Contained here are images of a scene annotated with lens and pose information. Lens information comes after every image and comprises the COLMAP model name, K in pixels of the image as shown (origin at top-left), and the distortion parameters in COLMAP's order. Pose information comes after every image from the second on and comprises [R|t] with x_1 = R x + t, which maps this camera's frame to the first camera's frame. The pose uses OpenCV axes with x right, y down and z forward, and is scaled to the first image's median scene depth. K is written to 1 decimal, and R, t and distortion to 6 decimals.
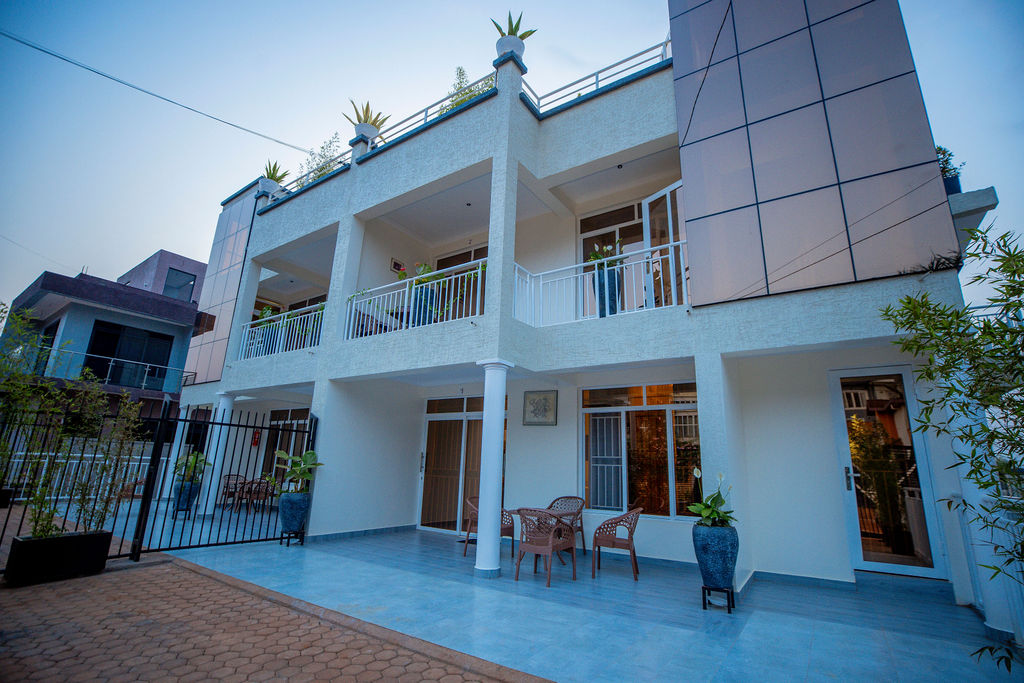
lens RADIAL K [[465.7, 0, 516.1], [0, 465.7, 342.7], [0, 0, 1]] dist [-0.040534, 0.012469]
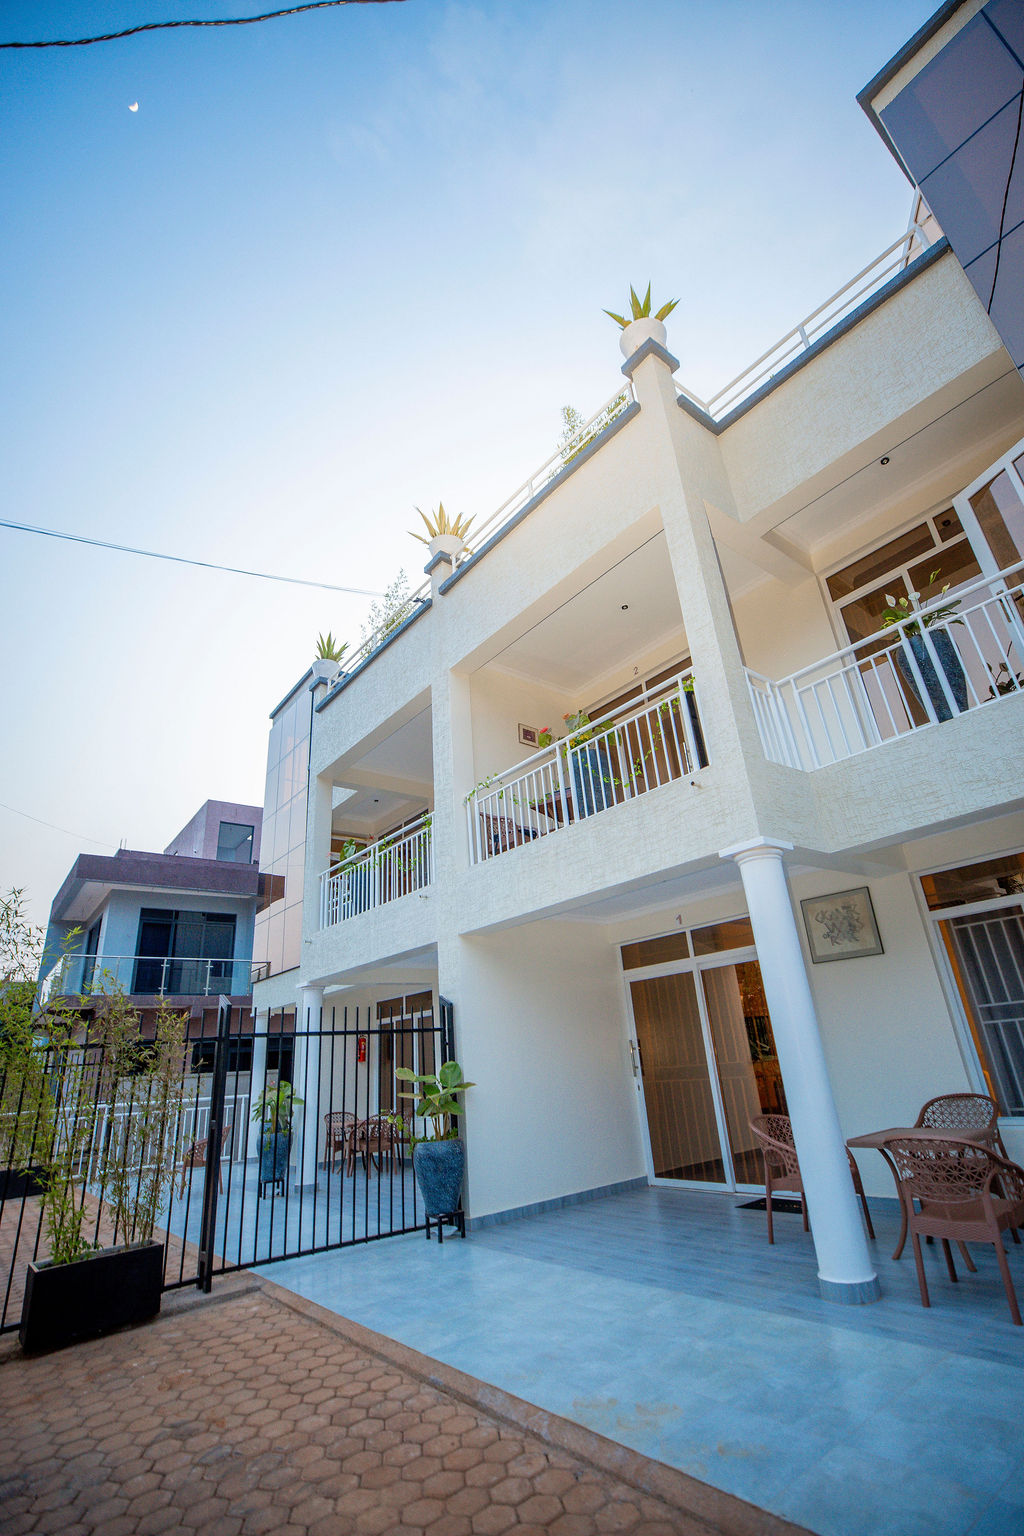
lens RADIAL K [[698.6, 0, 512.9], [0, 698.6, 761.9], [0, 0, 1]] dist [-0.040534, 0.012469]
pose [[0.947006, -0.214514, -0.239090, -0.079180], [0.178331, 0.970187, -0.164117, 0.024125], [0.267167, 0.112783, 0.957028, 0.138321]]
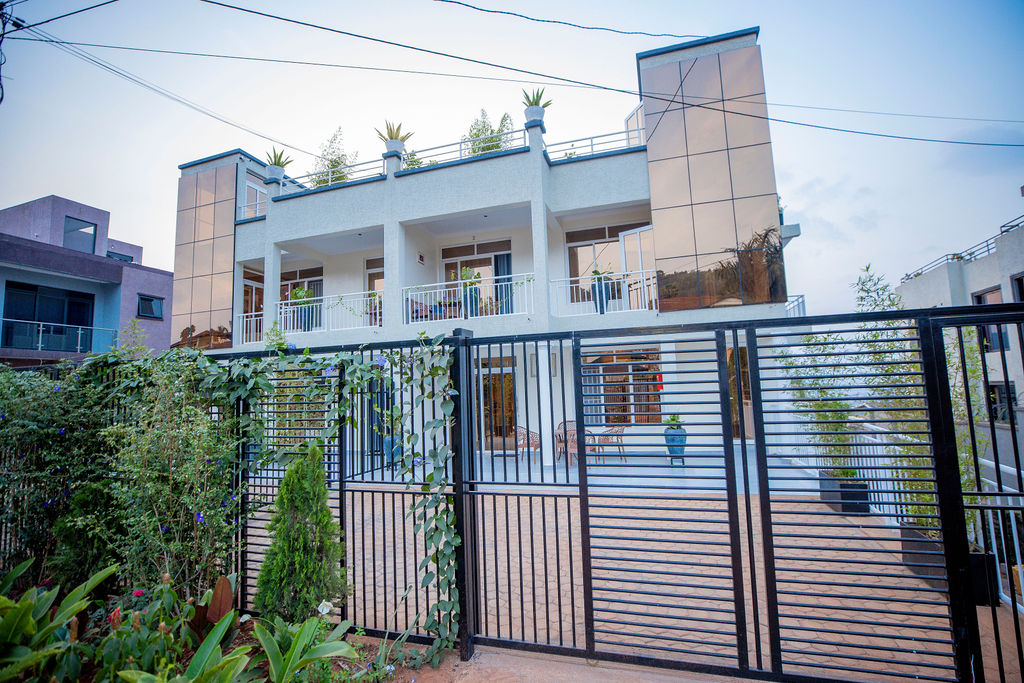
lens RADIAL K [[465.7, 0, 516.1], [0, 465.7, 342.7], [0, 0, 1]] dist [-0.040534, 0.012469]
pose [[0.956399, -0.037297, 0.289671, -0.497784], [-0.007871, 0.988161, 0.153219, -0.171685], [-0.291956, -0.148818, 0.944783, -0.401222]]
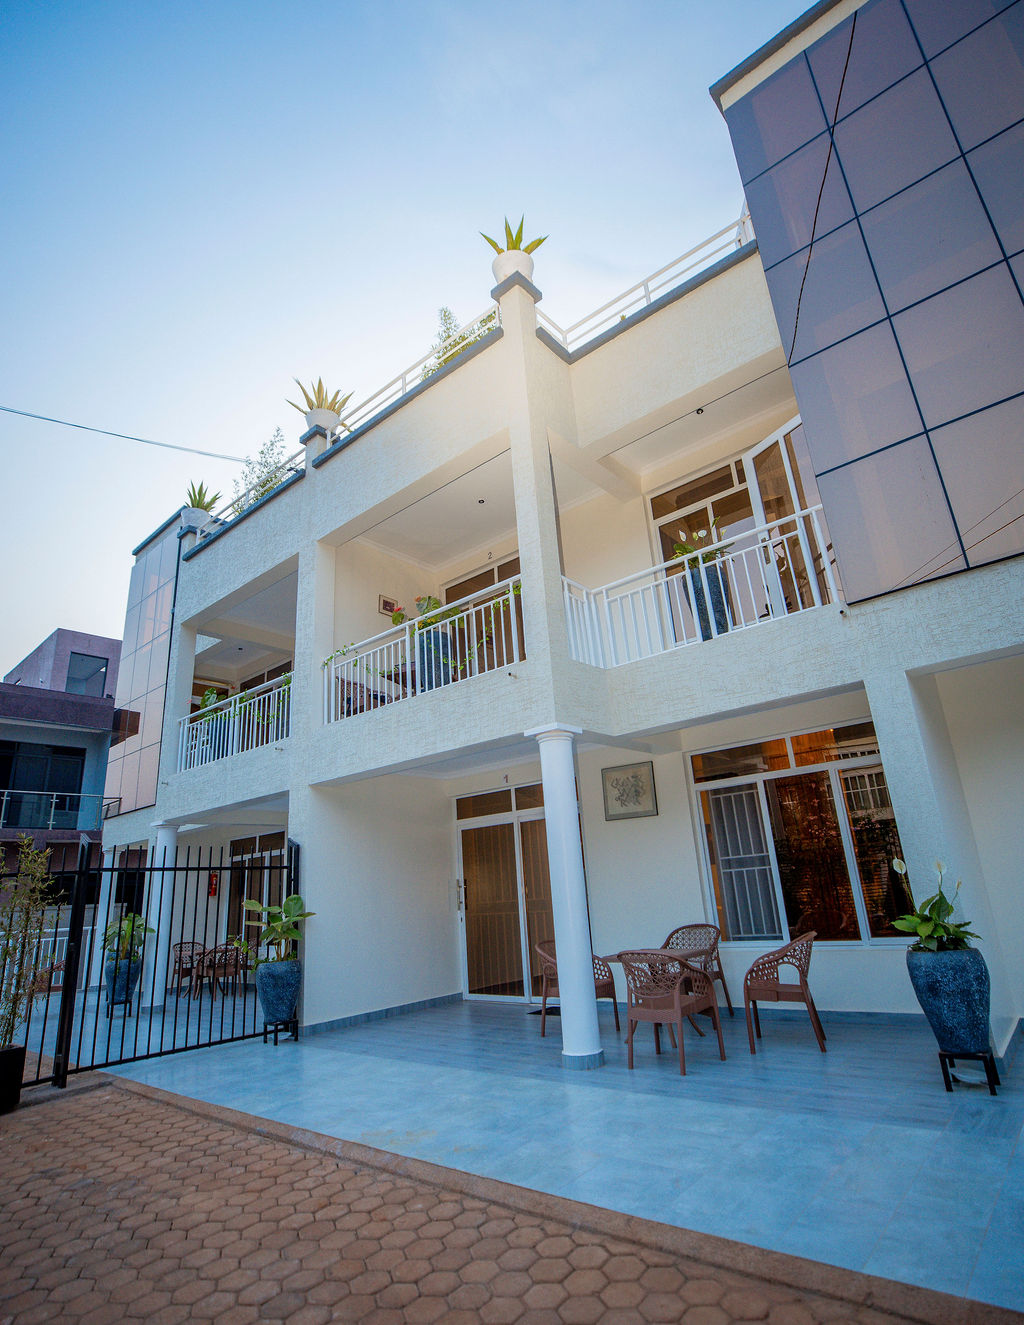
lens RADIAL K [[698.1, 0, 512.2], [0, 698.1, 656.8], [0, 0, 1]] dist [-0.039461, 0.011288]
pose [[0.988125, -0.131233, -0.079920, -0.007662], [0.125980, 0.989729, -0.067575, 0.000048], [0.087967, 0.056704, 0.994508, 0.010635]]
